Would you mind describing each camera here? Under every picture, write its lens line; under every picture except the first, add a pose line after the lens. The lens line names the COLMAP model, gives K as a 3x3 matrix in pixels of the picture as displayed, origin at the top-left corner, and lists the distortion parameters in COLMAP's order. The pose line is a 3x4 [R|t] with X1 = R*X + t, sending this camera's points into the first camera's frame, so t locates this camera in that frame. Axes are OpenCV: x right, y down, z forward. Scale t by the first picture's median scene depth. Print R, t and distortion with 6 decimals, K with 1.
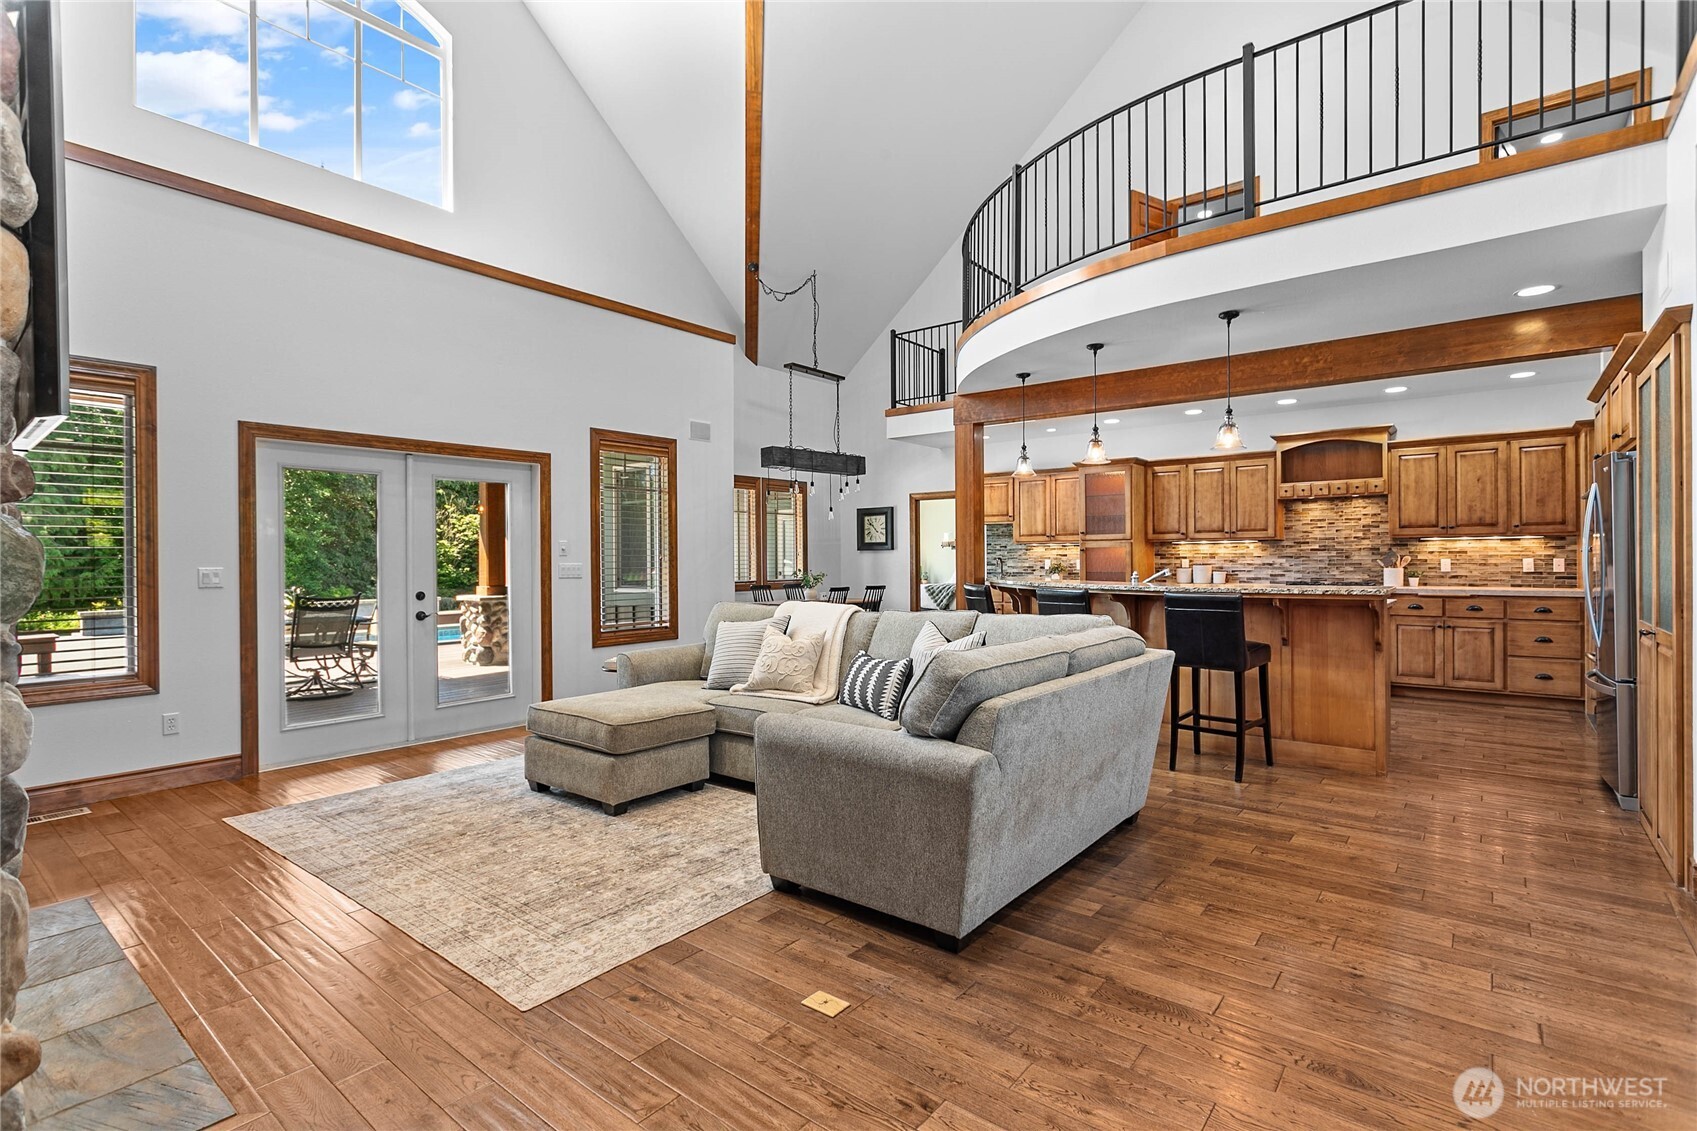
lens RADIAL K [[806.7, 0, 845.5], [0, 806.7, 562.0], [0, 0, 1]] dist [0.000681, 0.002020]
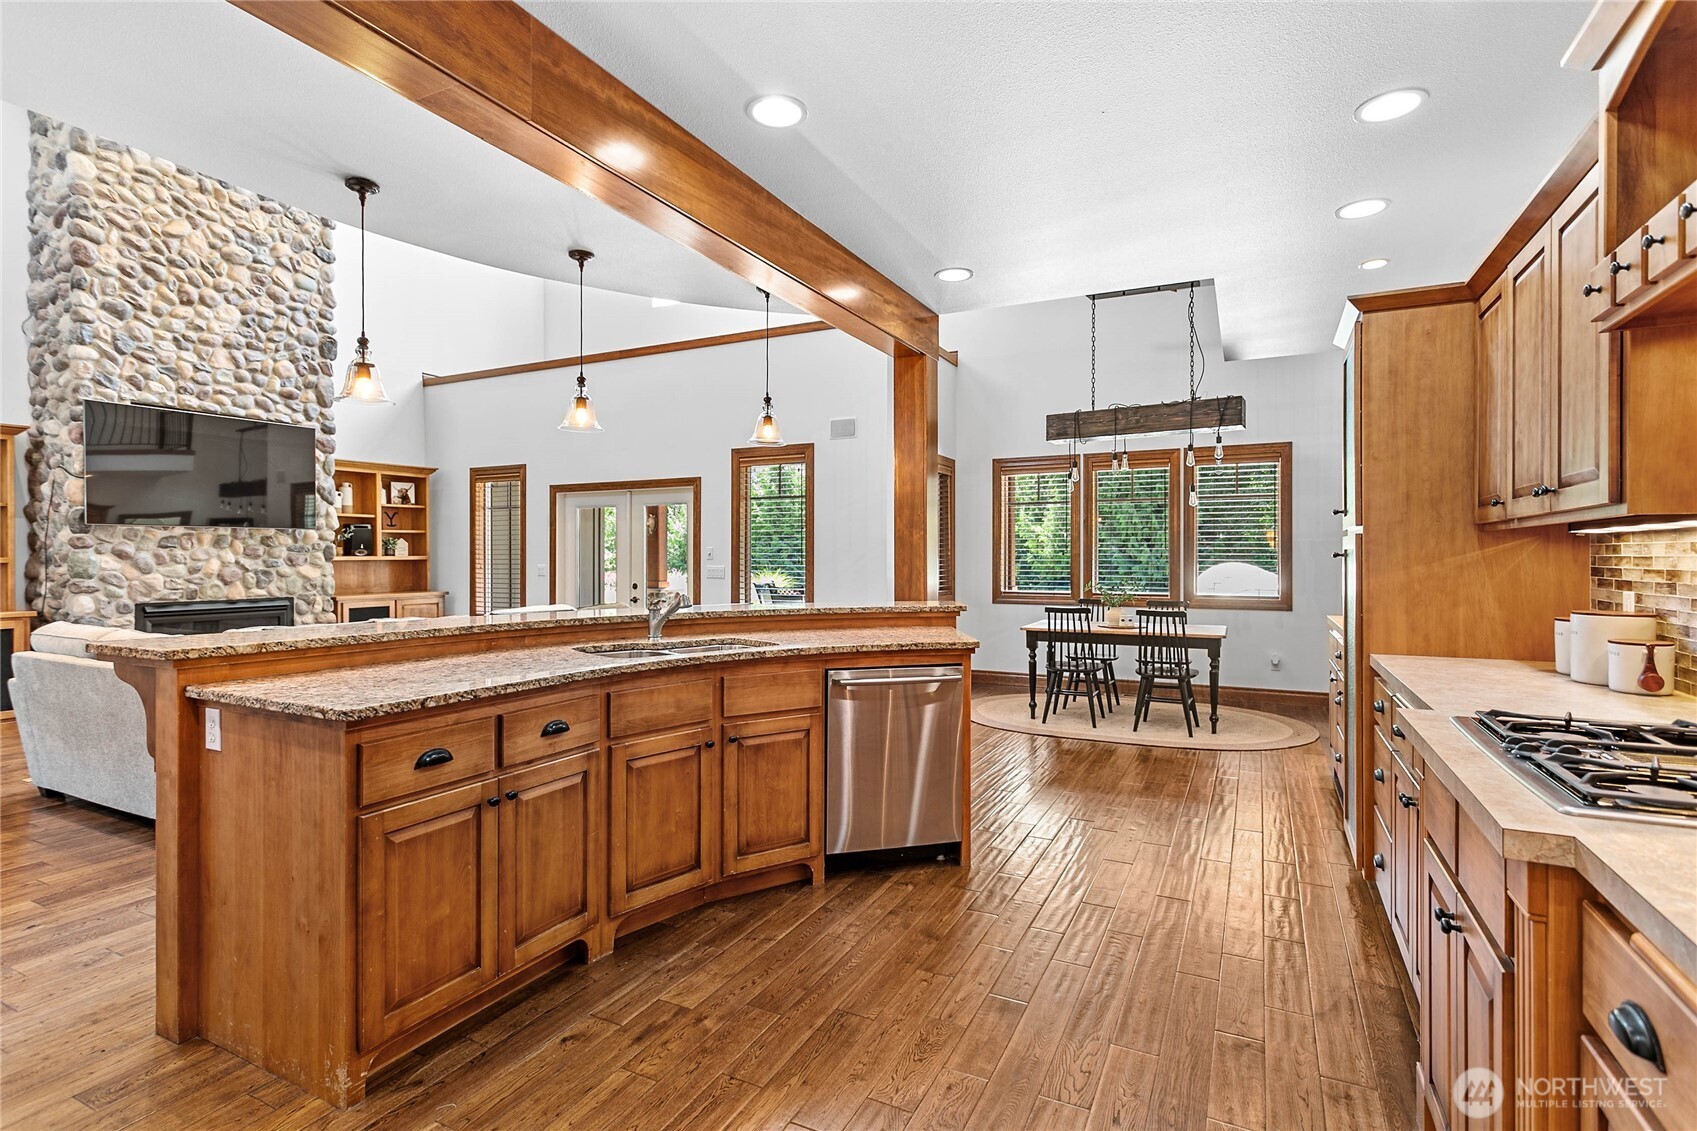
lens RADIAL K [[806.7, 0, 843.4], [0, 806.7, 562.3], [0, 0, 1]] dist [0.000681, 0.002020]
pose [[0.207608, 0.016429, -0.978074, 0.749949], [-0.006948, 0.999858, 0.015320, -0.018283], [0.978188, 0.003615, 0.207692, 0.795025]]
